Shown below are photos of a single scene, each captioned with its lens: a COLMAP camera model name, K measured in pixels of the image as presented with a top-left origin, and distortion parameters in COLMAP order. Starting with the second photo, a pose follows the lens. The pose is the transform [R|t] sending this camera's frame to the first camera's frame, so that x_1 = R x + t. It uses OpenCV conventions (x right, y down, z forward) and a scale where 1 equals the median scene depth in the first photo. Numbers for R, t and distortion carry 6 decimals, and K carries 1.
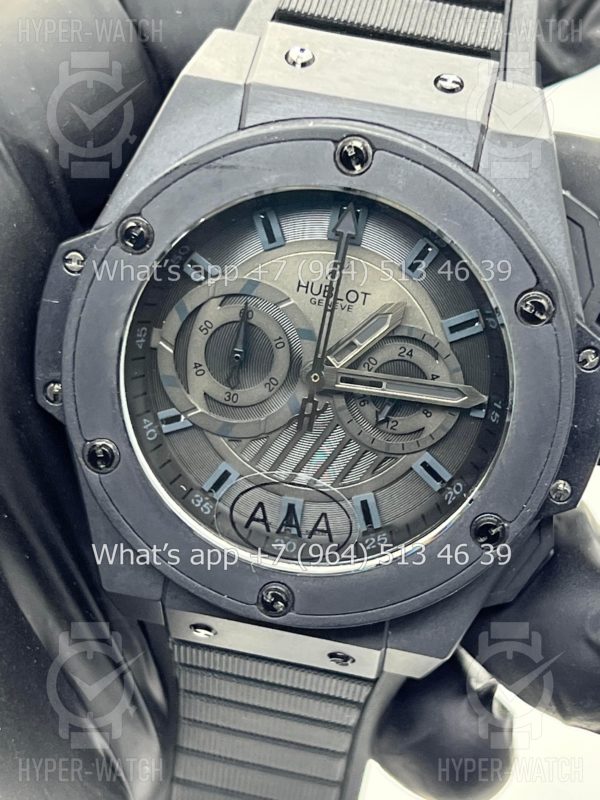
lens RADIAL K [[1905.6, 0, 301.0], [0, 1905.6, 397.9], [0, 0, 1]] dist [0.232311, 0.000000]
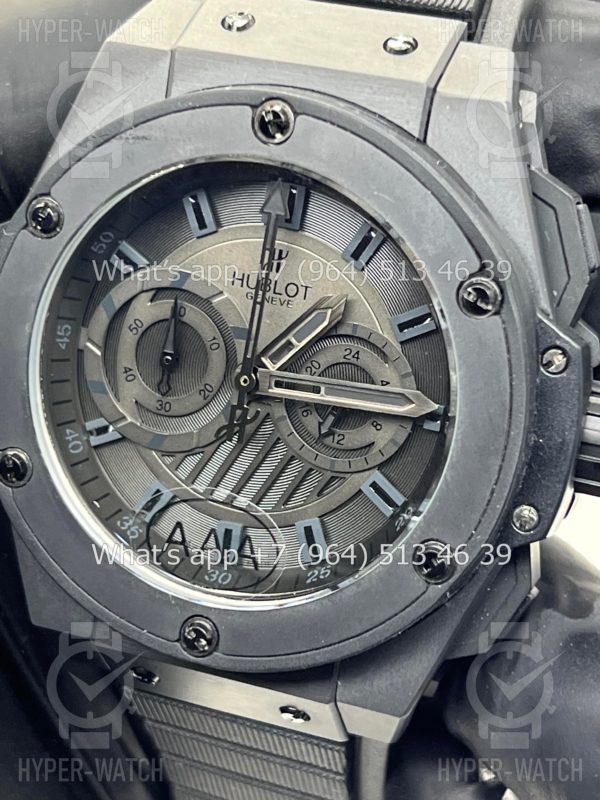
lens RADIAL K [[1905.6, 0, 304.8], [0, 1905.6, 398.2], [0, 0, 1]] dist [0.232311, 0.000000]
pose [[0.978234, 0.011249, -0.207199, 0.214441], [-0.026691, 0.997056, -0.071883, 0.058994], [0.205780, 0.075849, 0.975654, 0.151771]]
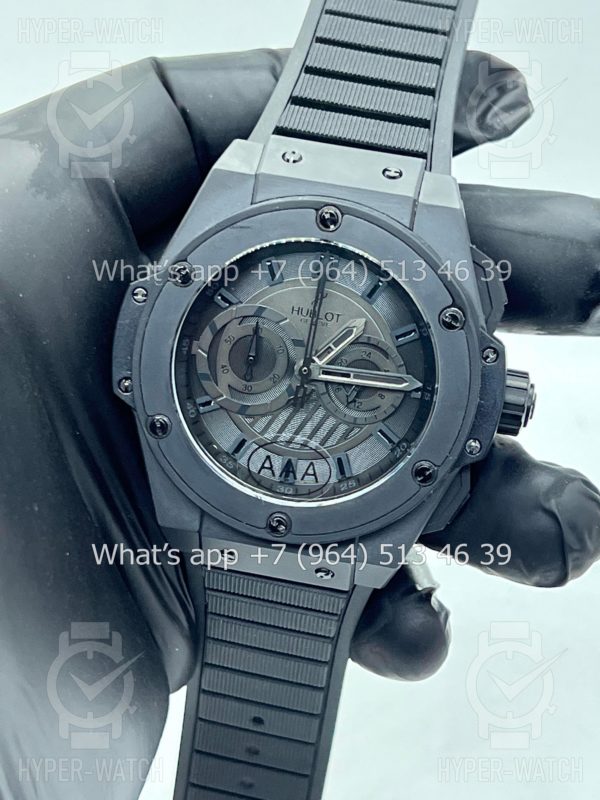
lens RADIAL K [[1905.6, 0, 298.1], [0, 1905.6, 395.1], [0, 0, 1]] dist [0.232311, 0.000000]
pose [[0.999915, -0.009458, 0.009021, -0.011007], [0.010254, 0.995641, -0.092703, 0.142954], [-0.008105, 0.092788, 0.995653, -0.456260]]
